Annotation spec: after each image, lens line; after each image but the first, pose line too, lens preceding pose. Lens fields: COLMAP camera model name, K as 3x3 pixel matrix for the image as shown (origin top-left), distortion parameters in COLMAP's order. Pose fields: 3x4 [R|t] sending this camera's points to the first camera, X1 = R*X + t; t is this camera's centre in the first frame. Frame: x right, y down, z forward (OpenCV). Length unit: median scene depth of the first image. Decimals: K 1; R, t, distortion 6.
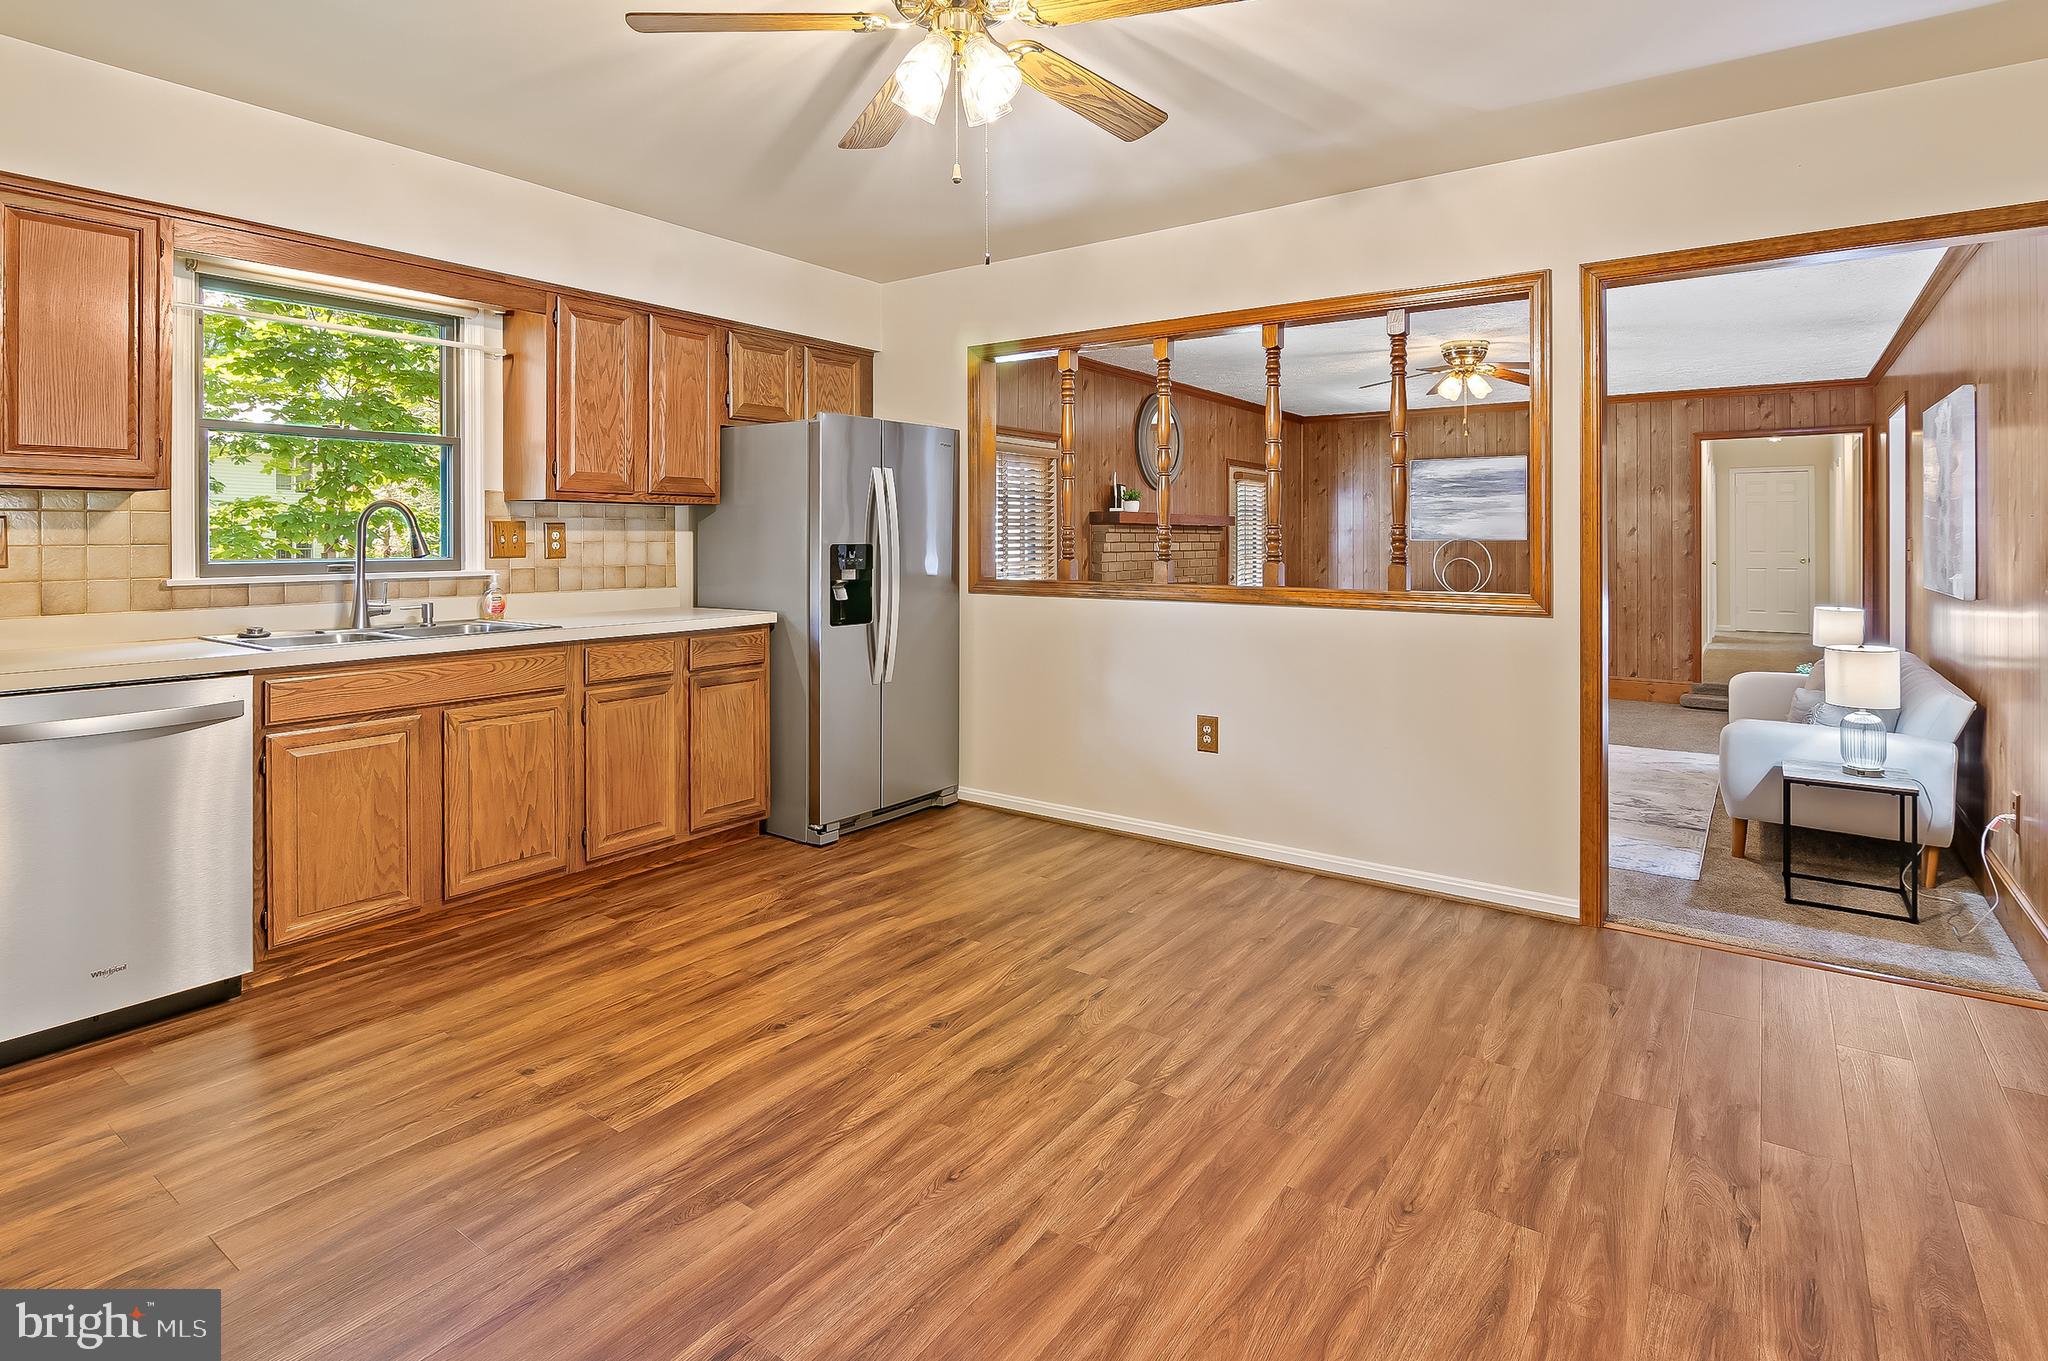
lens RADIAL K [[1047.2, 0, 1017.4], [0, 1047.2, 554.2], [0, 0, 1]] dist [-0.004629, -0.001419]
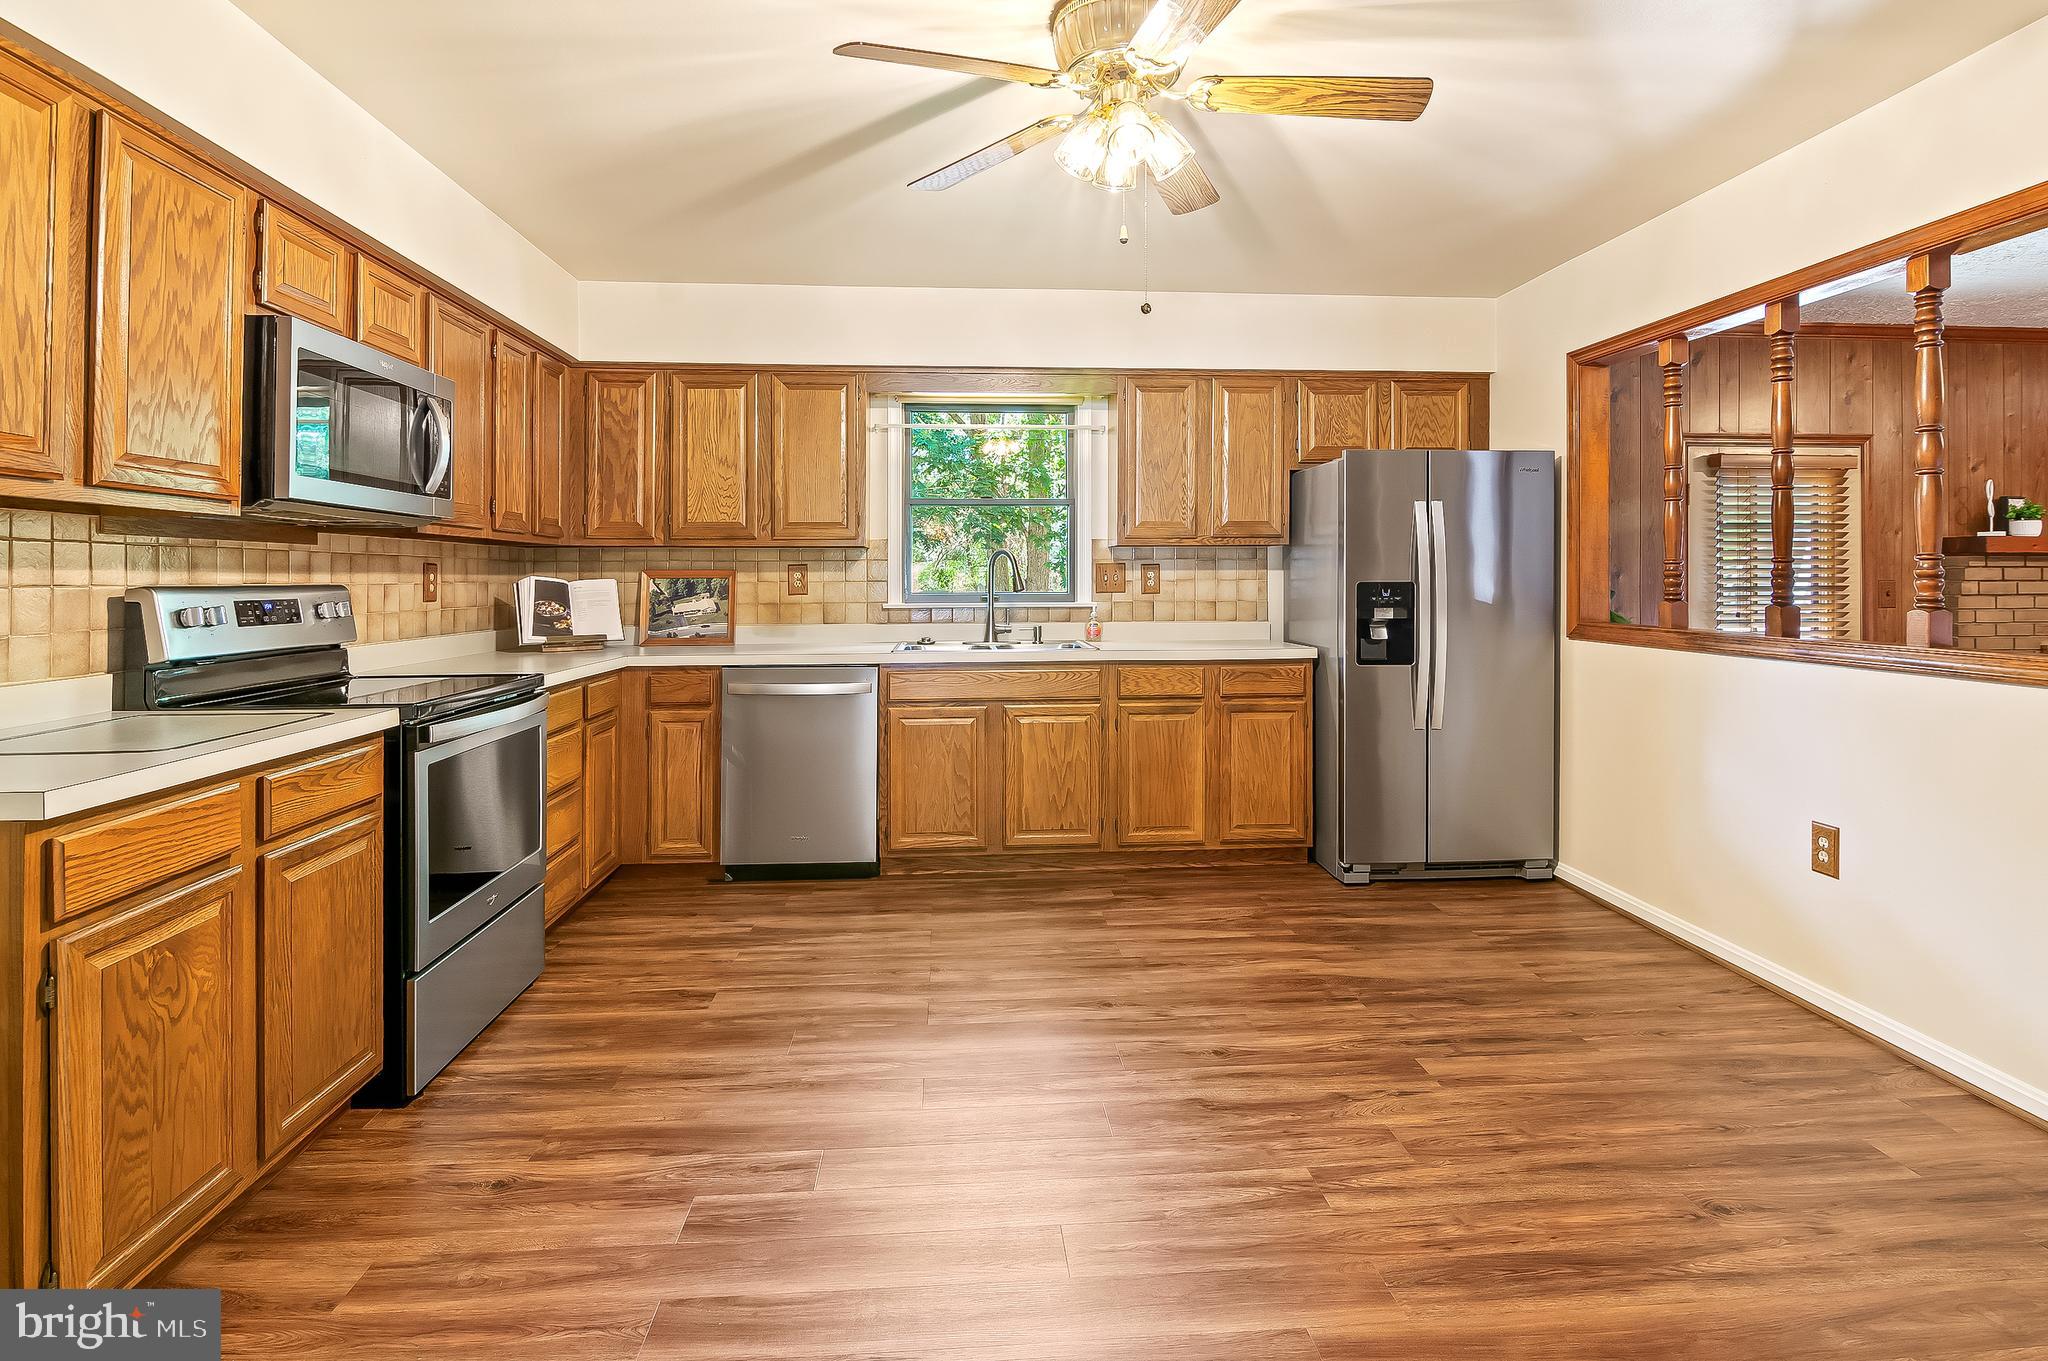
lens RADIAL K [[1020.9, 0, 1017.0], [0, 1020.9, 585.6], [0, 0, 1]] dist [-0.000468, -0.008113]
pose [[0.637622, 0.003517, -0.770341, 0.410987], [-0.009598, 0.999948, -0.003380, 0.000263], [0.770290, 0.009549, 0.637623, 0.154059]]
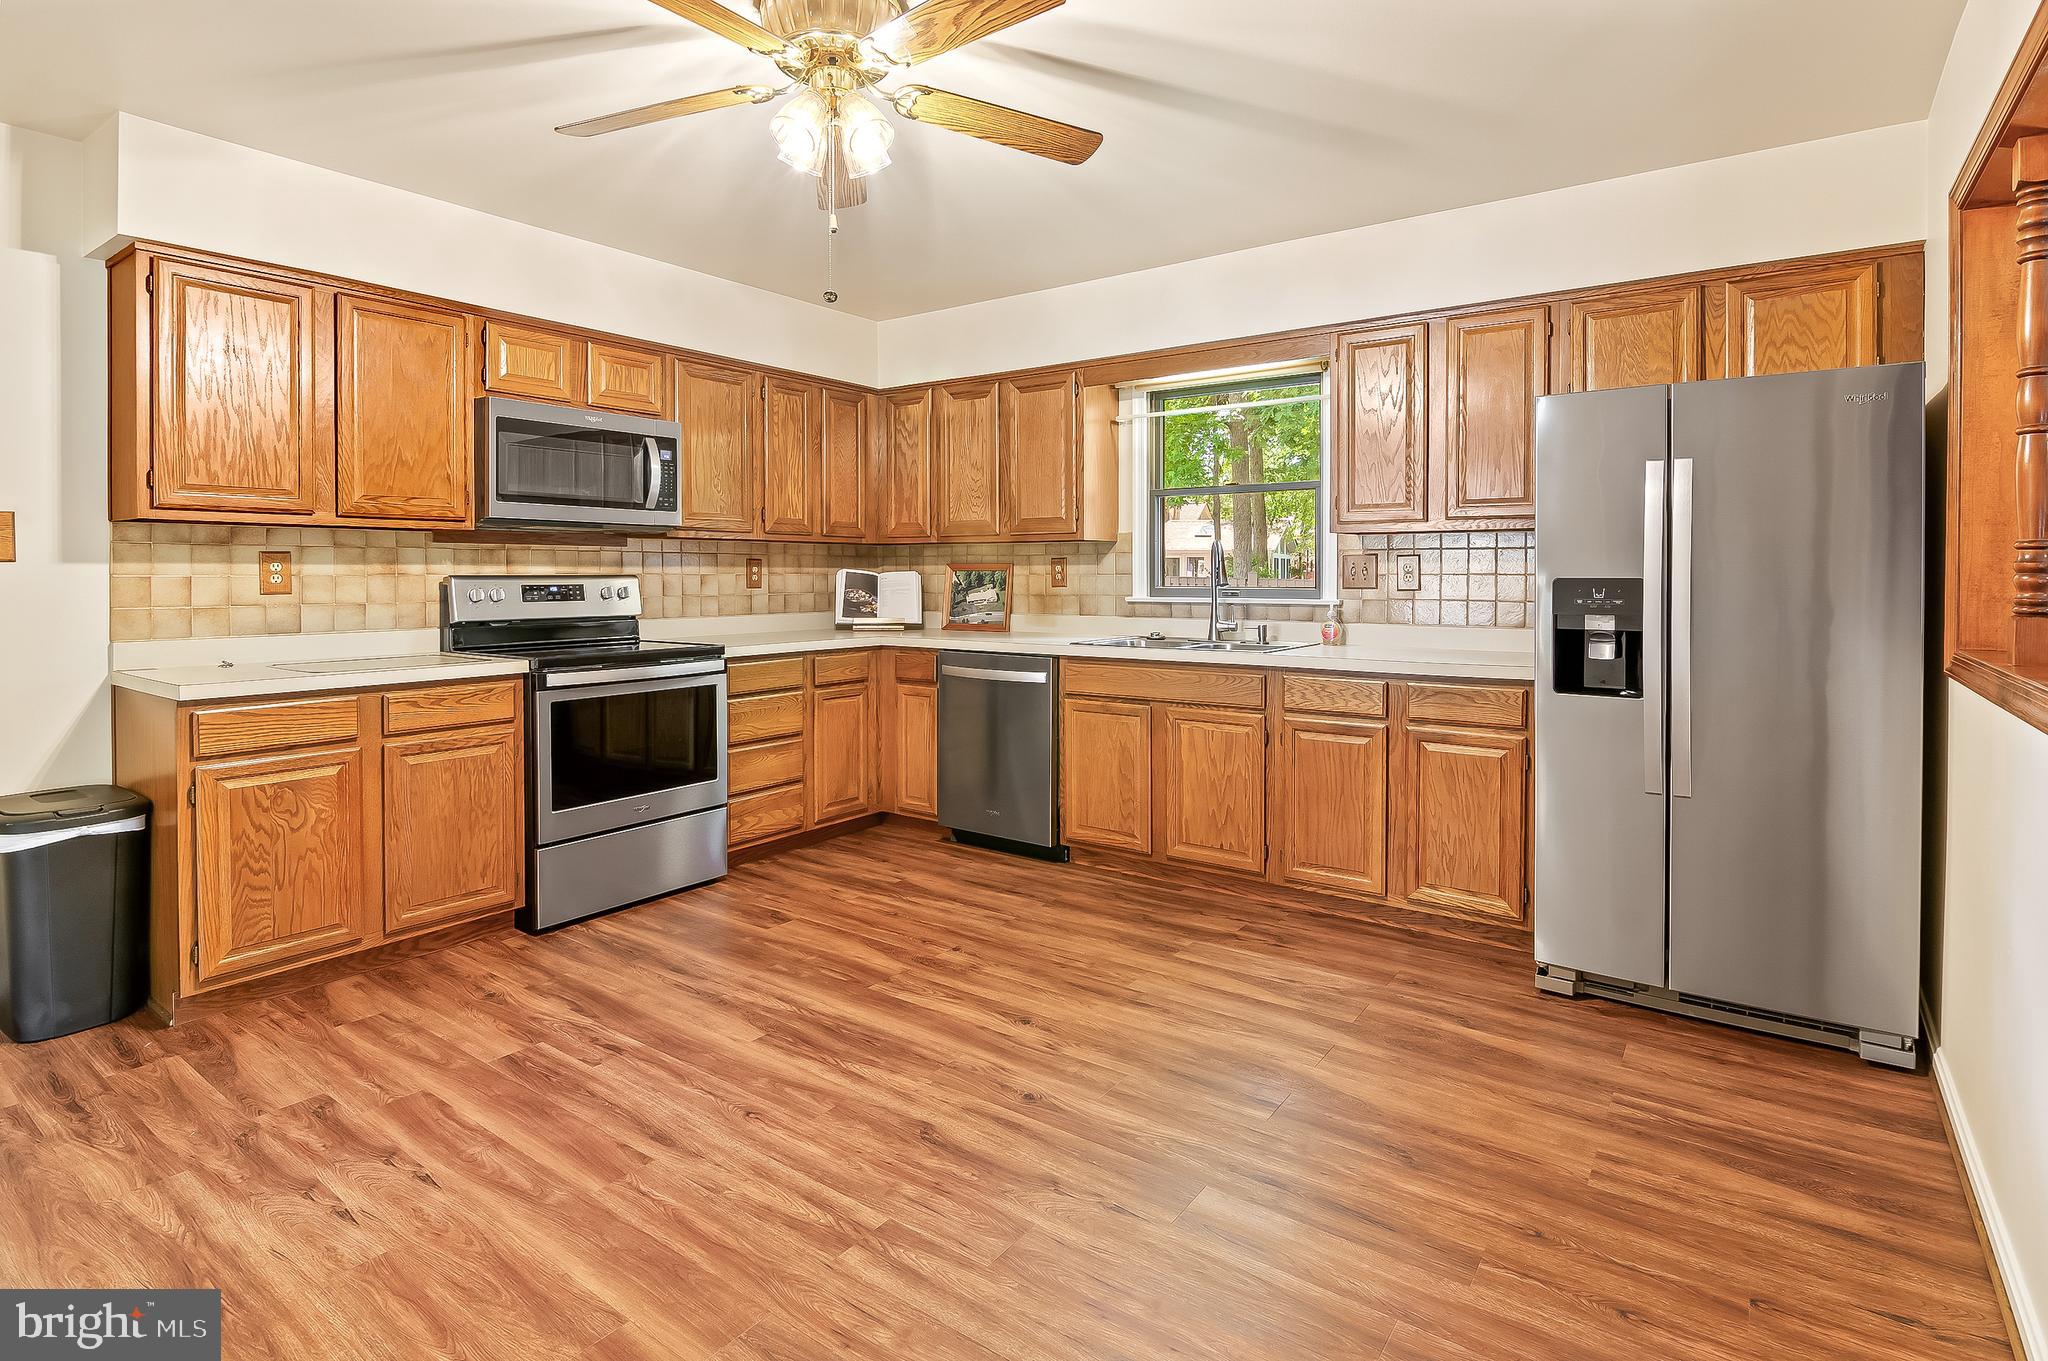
lens RADIAL K [[1013.8, 0, 1017.3], [0, 1013.8, 599.3], [0, 0, 1]] dist [-0.009907, -0.000987]
pose [[-0.006893, 0.026853, -0.999616, 0.586377], [-0.016197, 0.999505, 0.026962, -0.008742], [0.999845, 0.016376, -0.006454, 0.722704]]
